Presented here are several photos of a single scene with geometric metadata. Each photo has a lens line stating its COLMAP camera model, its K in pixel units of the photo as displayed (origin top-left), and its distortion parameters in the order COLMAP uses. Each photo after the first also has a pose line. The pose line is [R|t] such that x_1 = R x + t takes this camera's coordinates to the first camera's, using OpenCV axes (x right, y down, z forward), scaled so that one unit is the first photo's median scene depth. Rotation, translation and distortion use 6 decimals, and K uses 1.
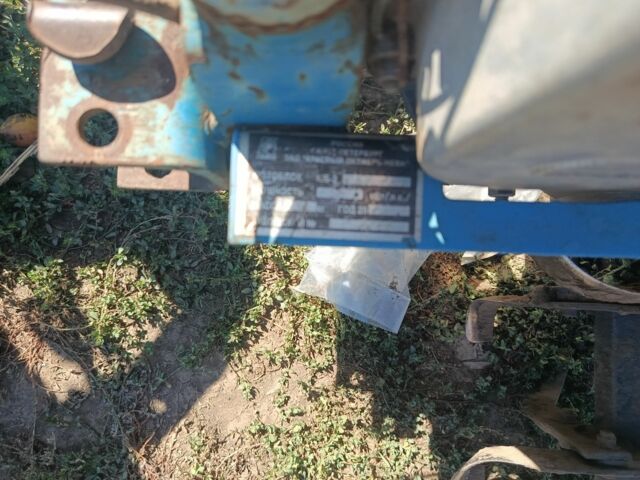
lens RADIAL K [[439.0, 0, 315.8], [0, 439.0, 241.1], [0, 0, 1]] dist [-0.002420, 0.003289]
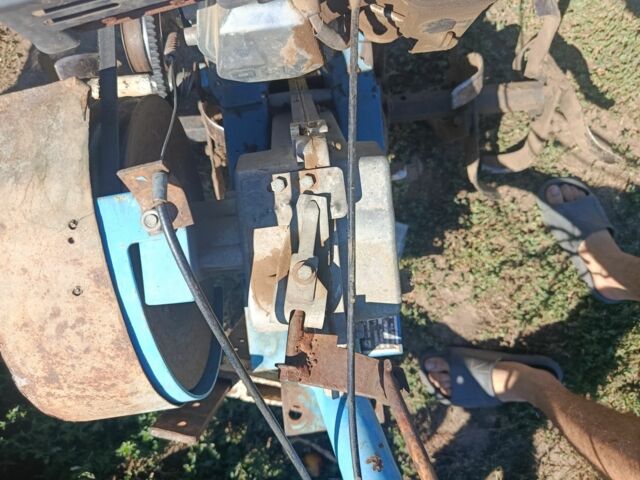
lens RADIAL K [[439.0, 0, 313.9], [0, 439.0, 240.6], [0, 0, 1]] dist [-0.002420, 0.003289]
pose [[-0.129969, -0.989458, -0.063880, 0.270995], [0.990582, -0.132375, 0.034986, -0.199015], [-0.043073, -0.058731, 0.997344, -0.609779]]
